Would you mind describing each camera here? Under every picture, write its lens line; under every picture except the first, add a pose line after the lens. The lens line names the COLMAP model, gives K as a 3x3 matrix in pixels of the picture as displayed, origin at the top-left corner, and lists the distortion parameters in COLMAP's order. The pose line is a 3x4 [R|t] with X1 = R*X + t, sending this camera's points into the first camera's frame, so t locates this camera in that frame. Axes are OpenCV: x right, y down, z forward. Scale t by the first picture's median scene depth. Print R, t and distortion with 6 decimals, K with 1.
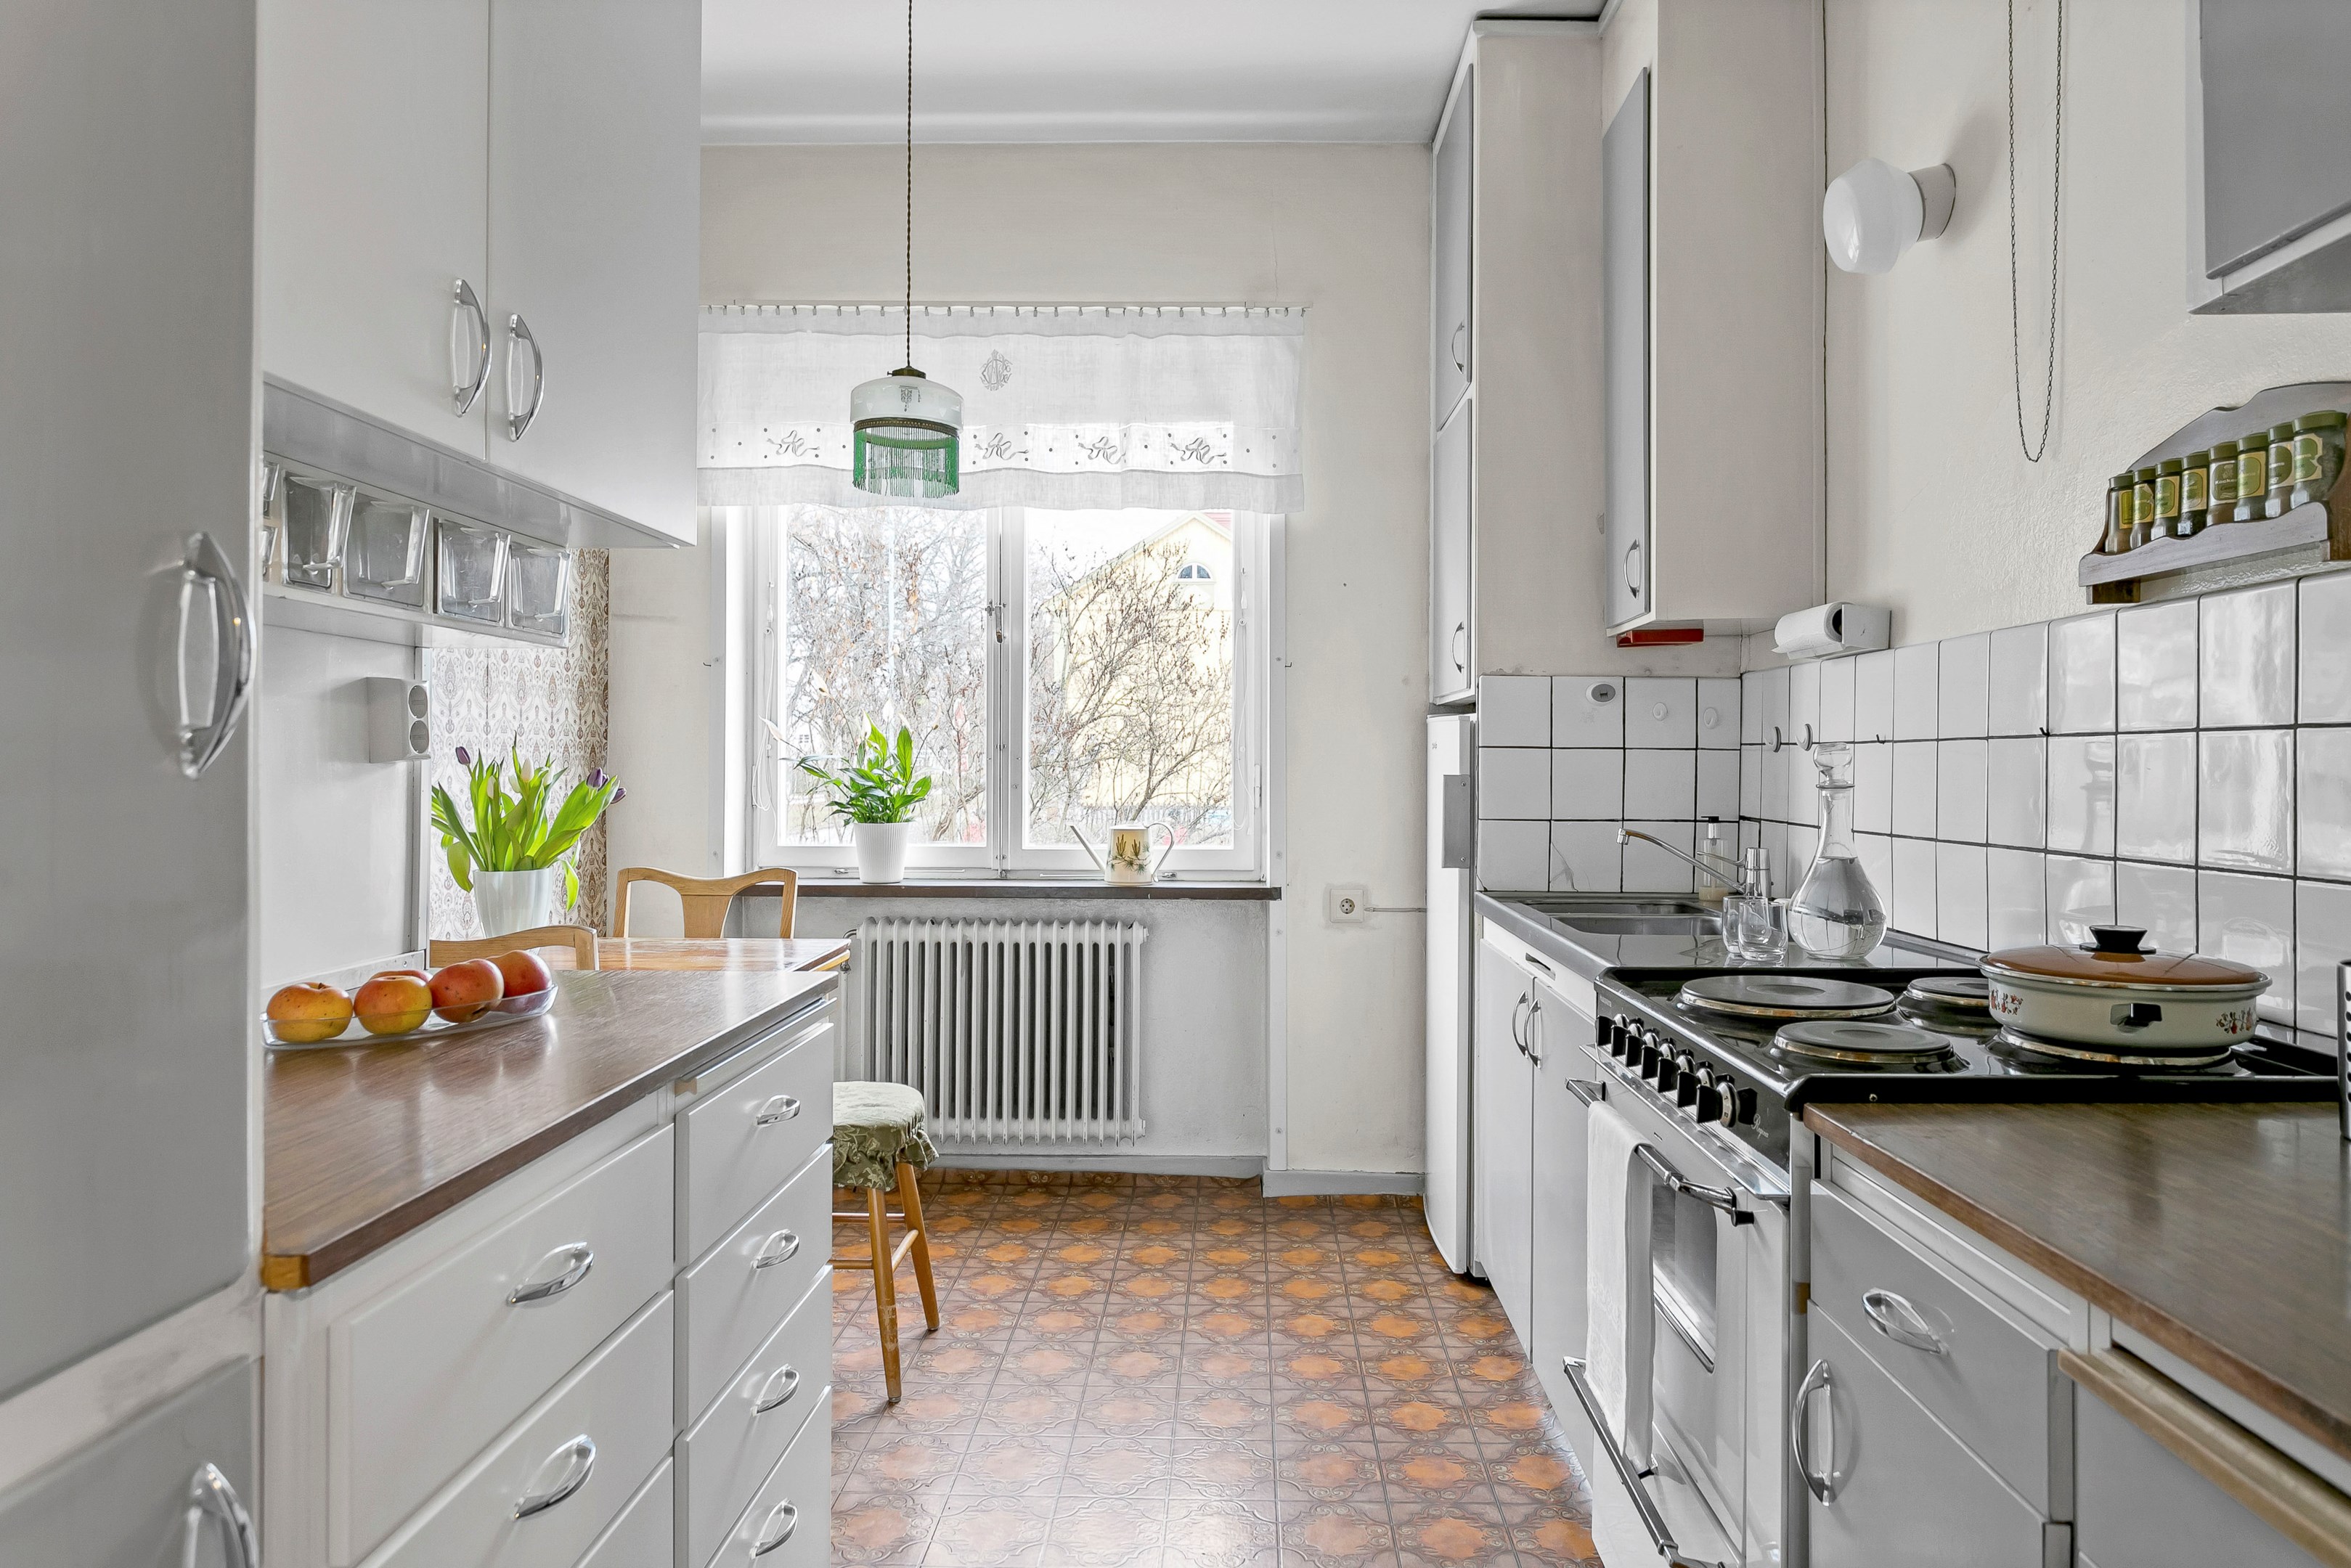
lens RADIAL K [[1536.6, 0, 1179.2], [0, 1536.6, 774.4], [0, 0, 1]] dist [-0.001555, 0.003313]
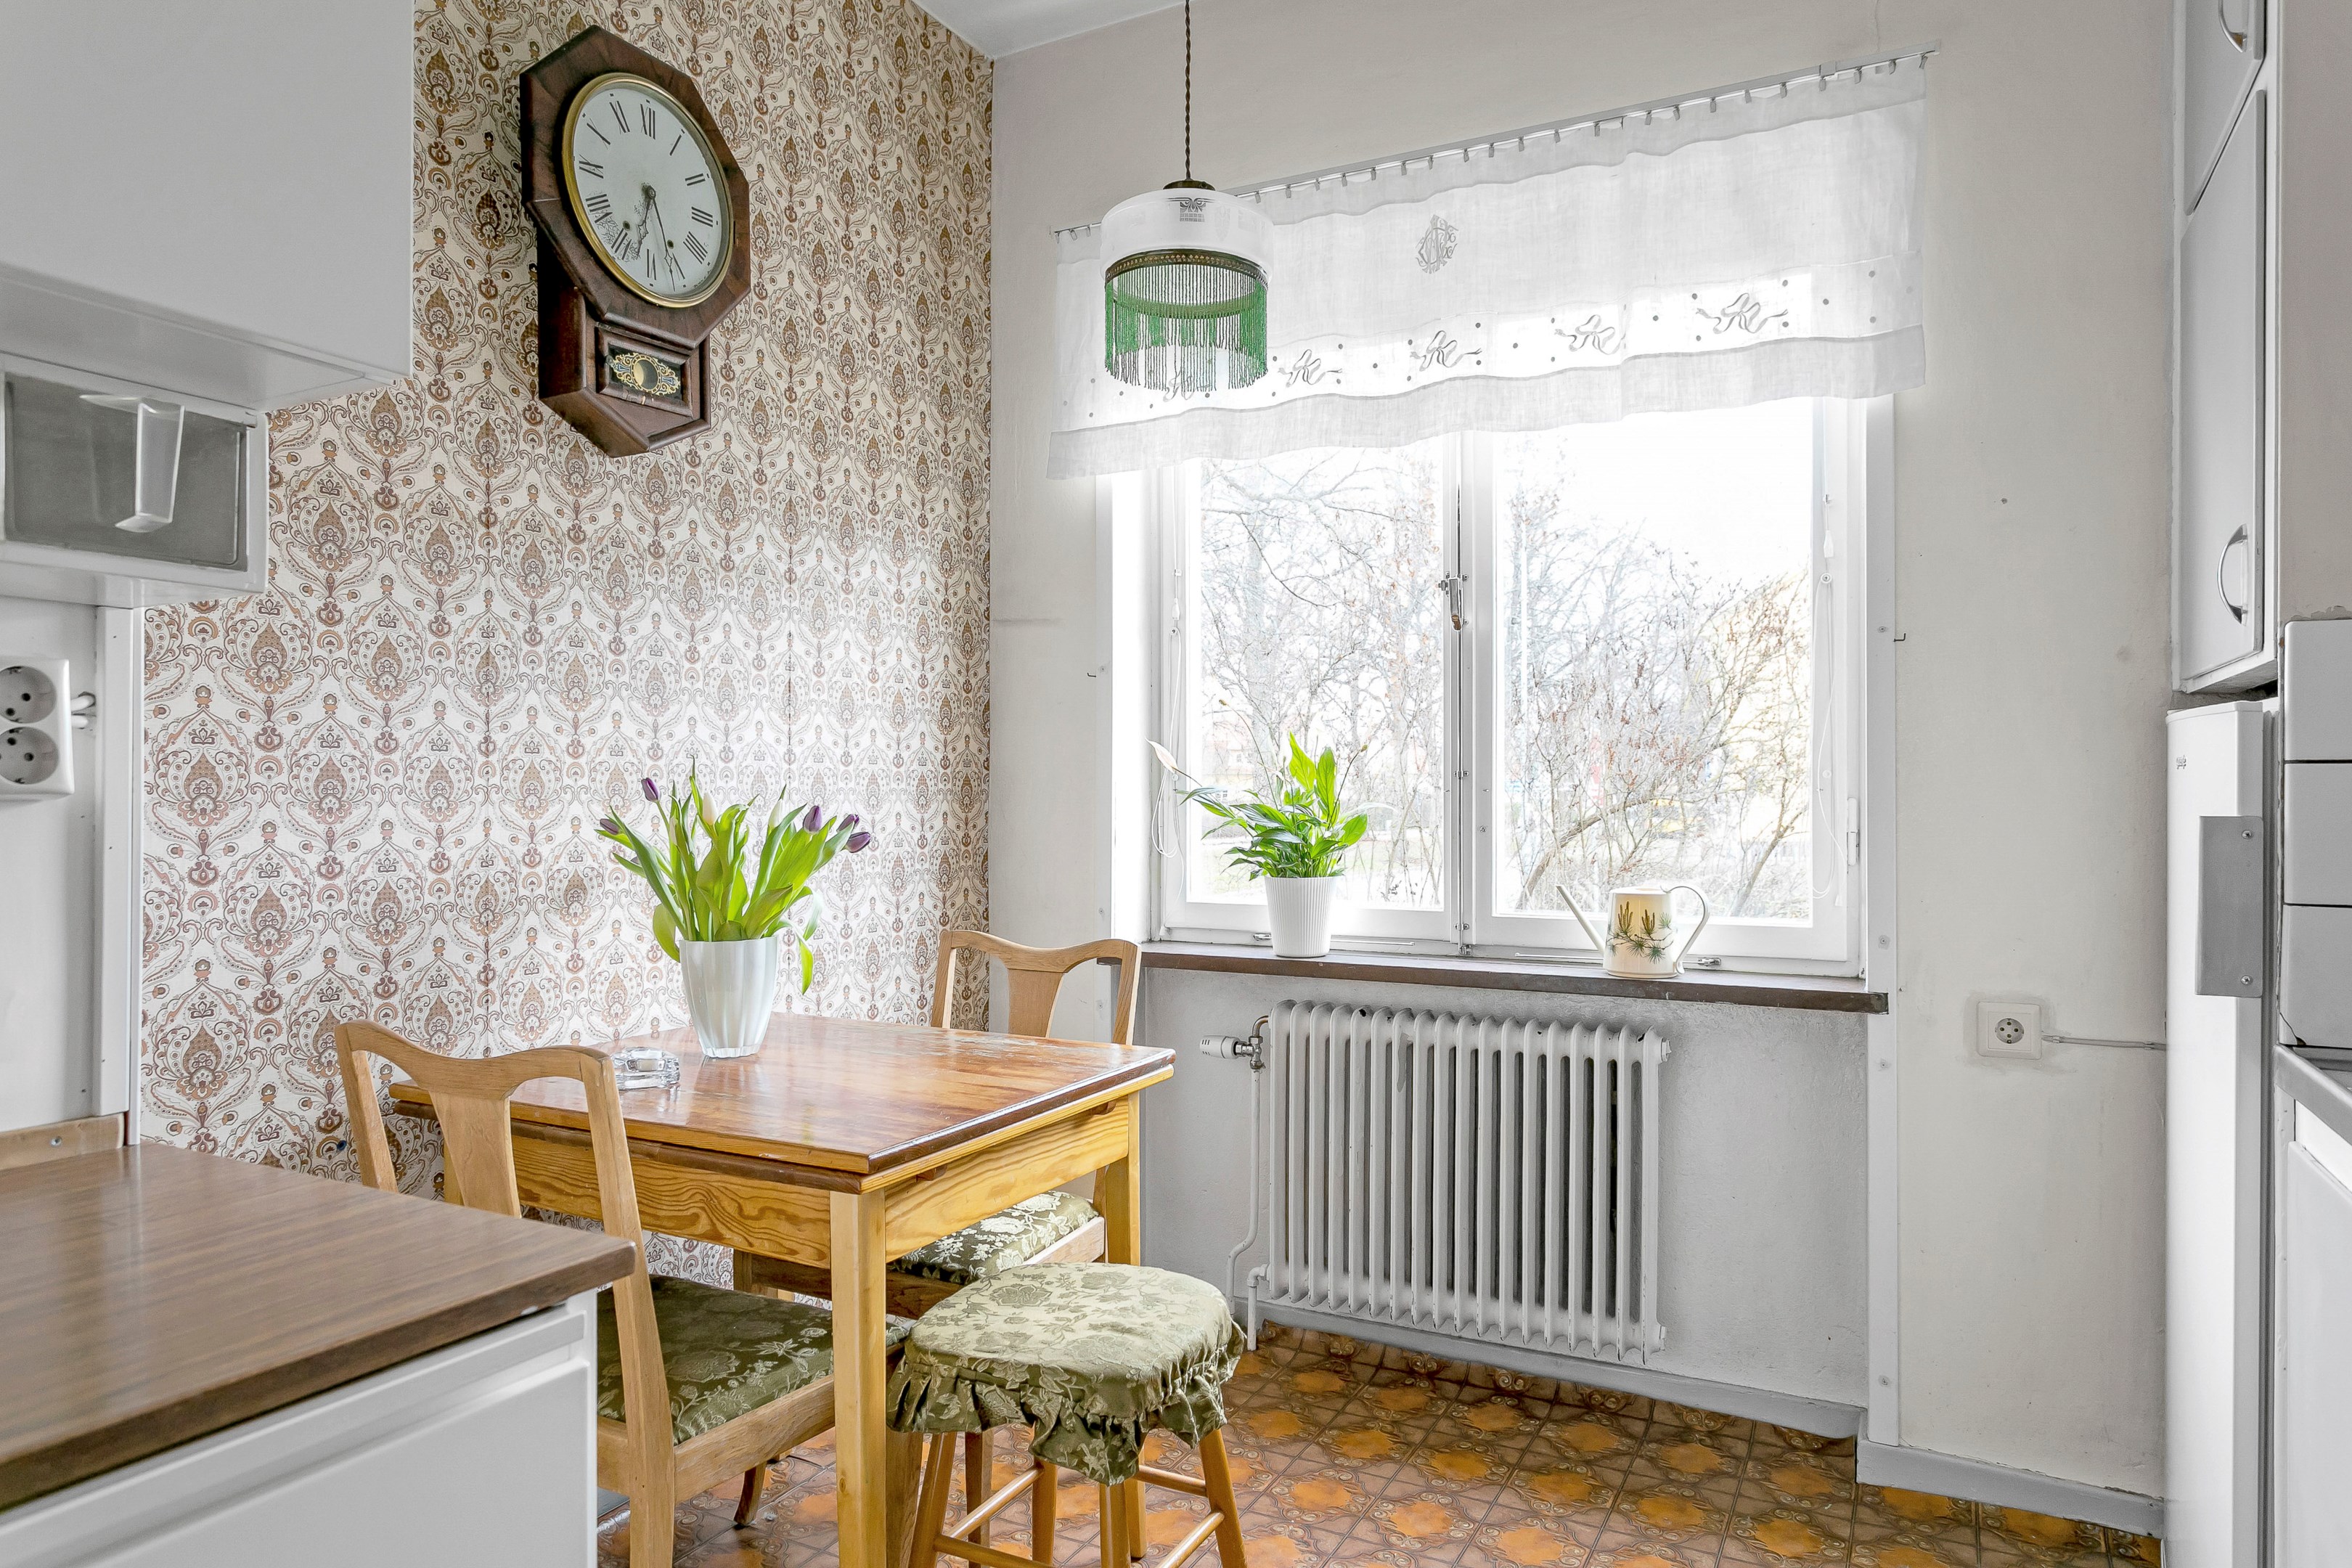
lens RADIAL K [[1435.6, 0, 1168.6], [0, 1435.6, 803.4], [0, 0, 1]] dist [-0.006940, 0.007049]
pose [[0.897515, -0.000931, -0.440982, 0.060983], [-0.000022, 0.999998, -0.002157, -0.002792], [0.440983, 0.001946, 0.897513, 0.346161]]
